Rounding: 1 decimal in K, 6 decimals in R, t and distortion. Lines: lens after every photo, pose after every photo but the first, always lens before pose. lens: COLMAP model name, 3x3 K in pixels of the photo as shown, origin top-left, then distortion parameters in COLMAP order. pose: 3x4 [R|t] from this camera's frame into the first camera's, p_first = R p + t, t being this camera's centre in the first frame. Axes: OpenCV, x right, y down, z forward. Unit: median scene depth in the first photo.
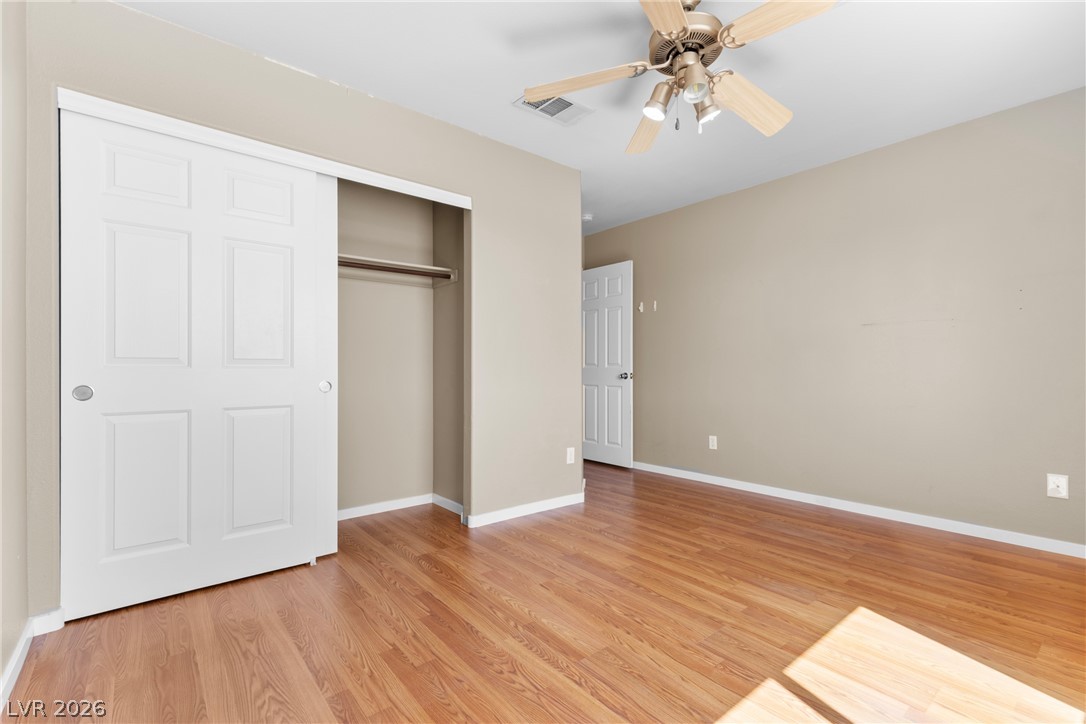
lens RADIAL K [[488.9, 0, 562.2], [0, 488.9, 318.6], [0, 0, 1]] dist [0.008925, -0.002327]
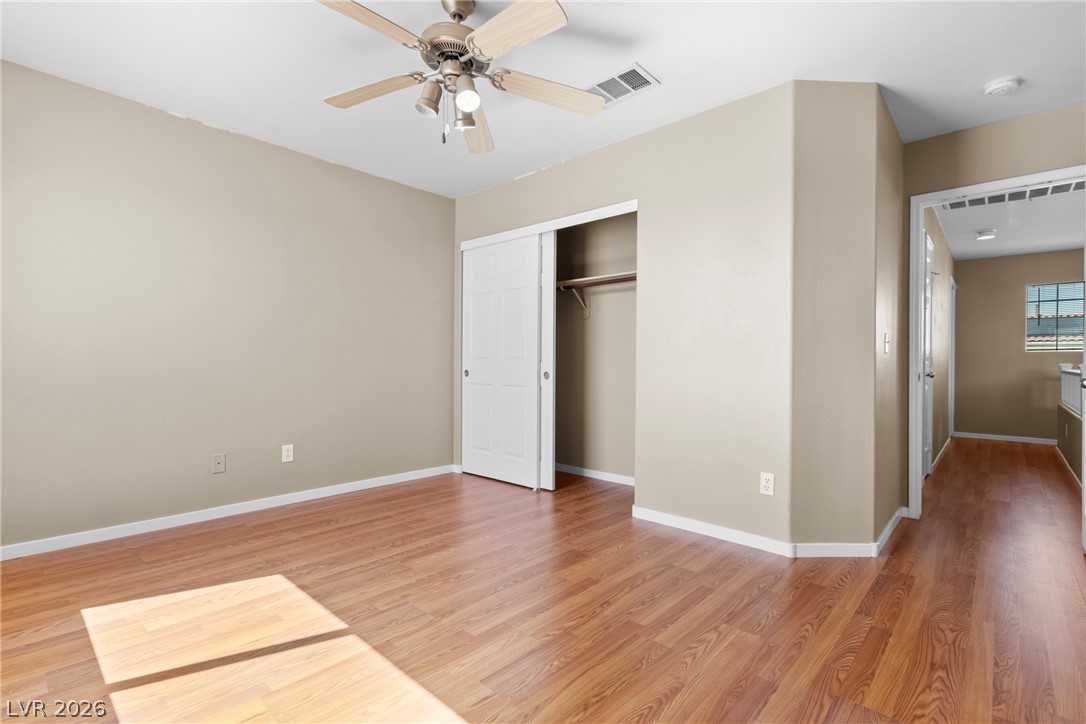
lens RADIAL K [[510.5, 0, 546.0], [0, 510.5, 353.6], [0, 0, 1]] dist [0.002114, 0.003796]
pose [[0.117534, -0.011598, -0.993001, 1.285803], [0.091763, 0.995781, -0.000769, 0.091227], [0.988820, -0.091030, 0.118103, 1.042358]]
